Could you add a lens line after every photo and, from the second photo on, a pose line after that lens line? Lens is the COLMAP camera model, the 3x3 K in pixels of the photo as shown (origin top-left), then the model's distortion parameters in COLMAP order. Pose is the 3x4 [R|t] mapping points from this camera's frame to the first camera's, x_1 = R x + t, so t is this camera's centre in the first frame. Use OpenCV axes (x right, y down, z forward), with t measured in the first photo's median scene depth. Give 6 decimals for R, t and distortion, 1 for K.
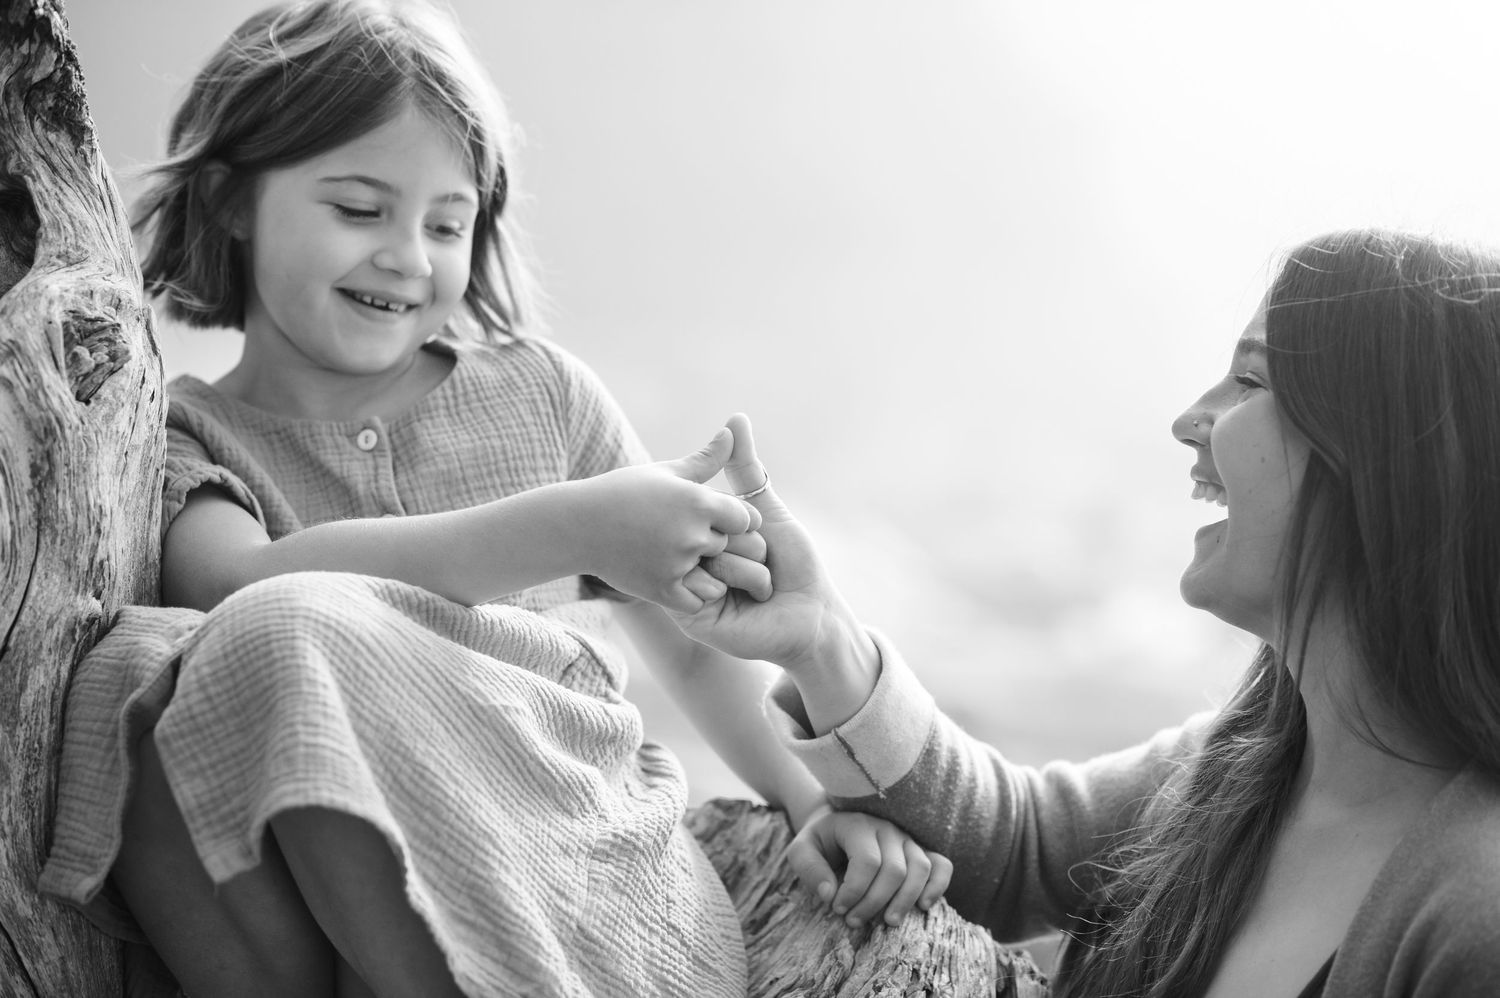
lens RADIAL K [[3686.2, 0, 752.0], [0, 3686.2, 499.0], [0, 0, 1]] dist [-0.127032, -0.004968]
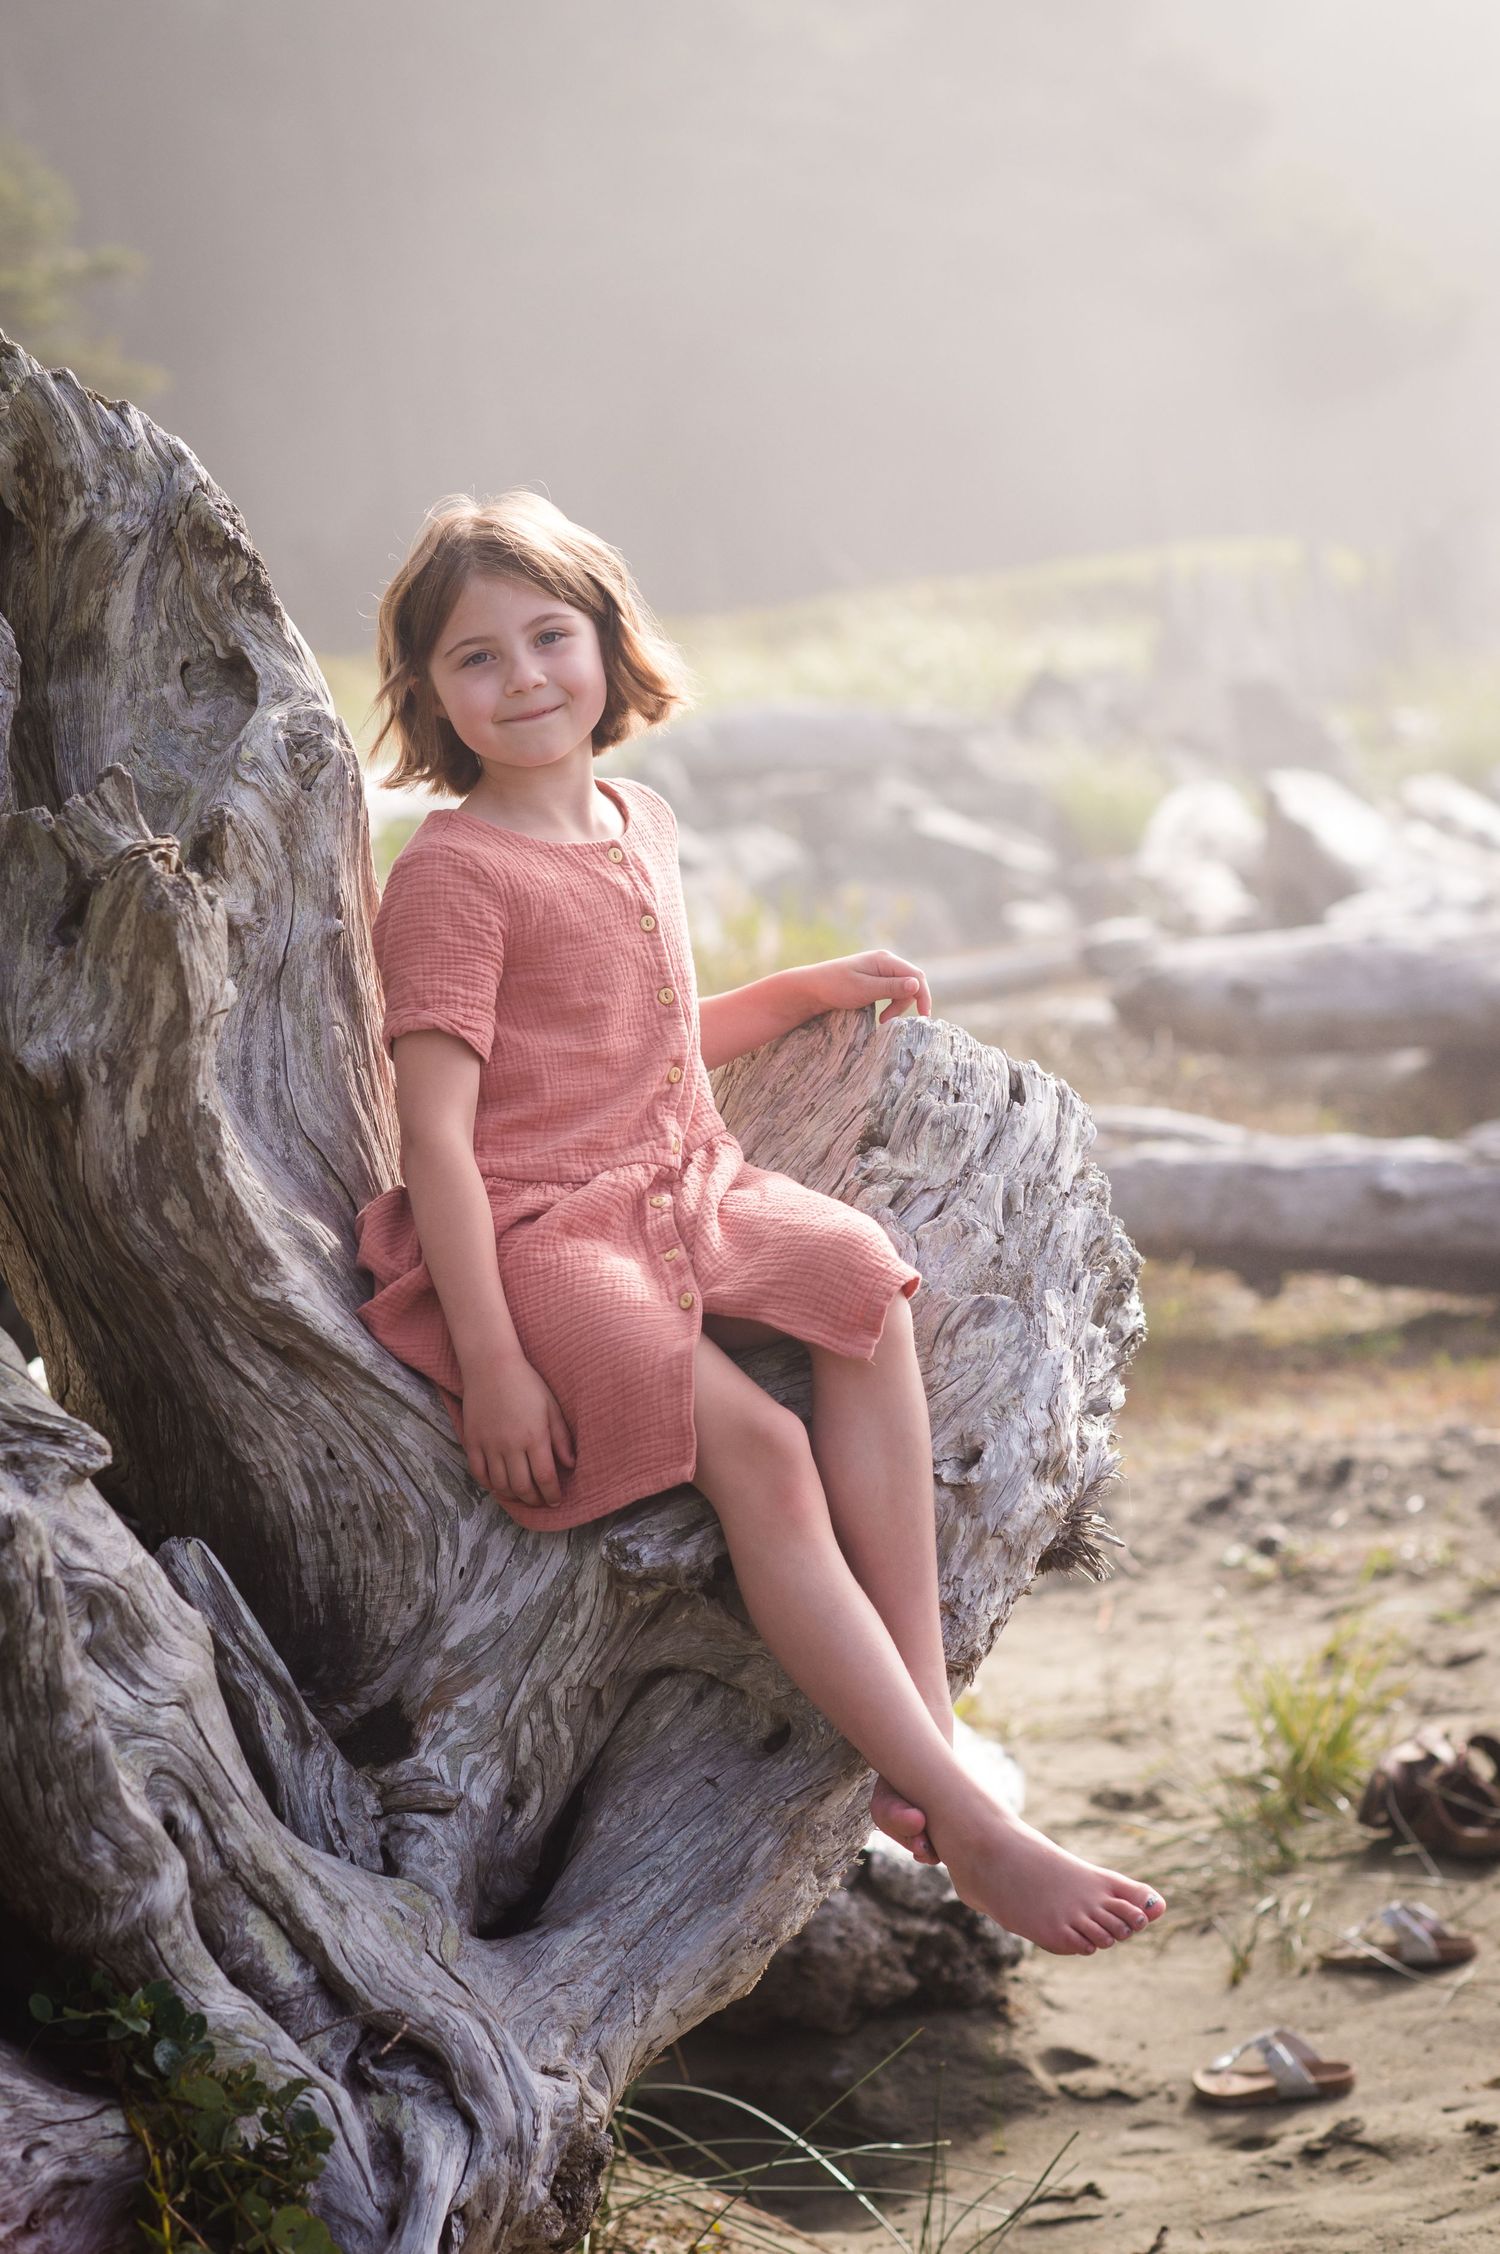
lens RADIAL K [[5741.7, 0, 667.4], [0, 5741.7, 1063.9], [0, 0, 1]] dist [-0.127339, 0.051868]
pose [[0.977810, -0.168431, -0.124574, 0.230562], [0.173424, 0.984381, 0.030302, 0.037609], [0.117524, -0.051234, 0.991748, -1.288356]]
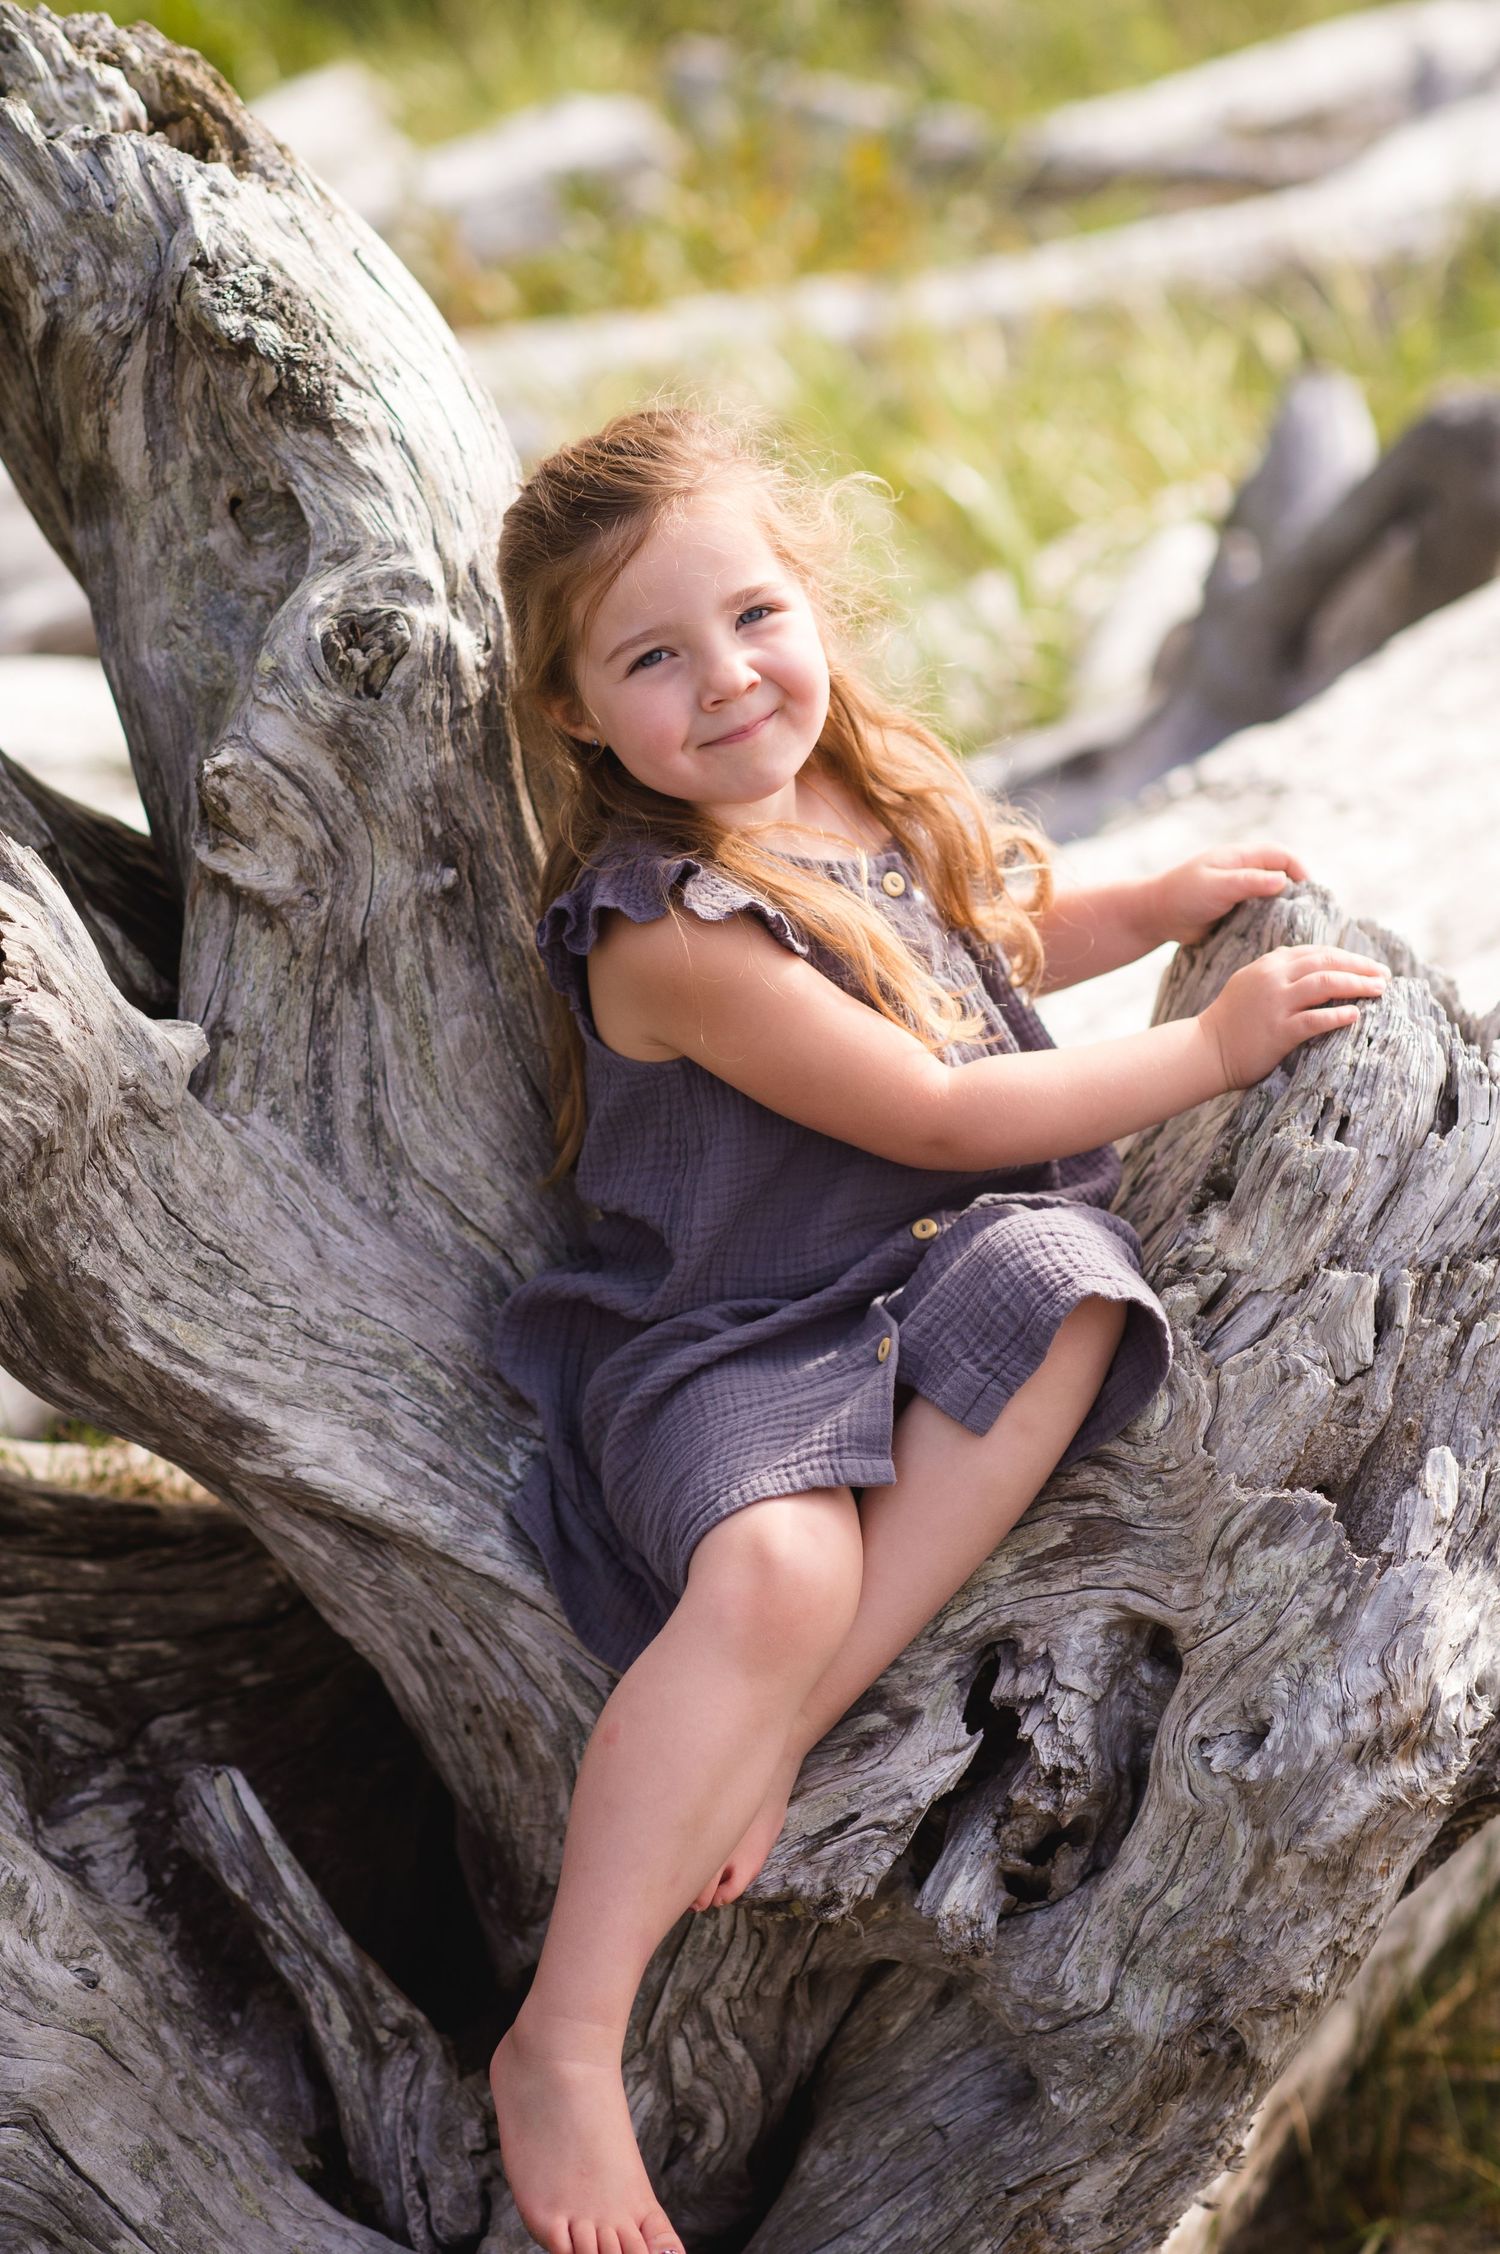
lens RADIAL K [[5773.9, 0, 675.9], [0, 5773.9, 1054.8], [0, 0, 1]] dist [-0.106586, -0.335051]
pose [[0.804734, -0.091790, -0.586496, 0.821974], [0.250820, 0.948029, 0.195780, -0.225483], [0.538045, -0.304656, 0.785934, -0.258342]]
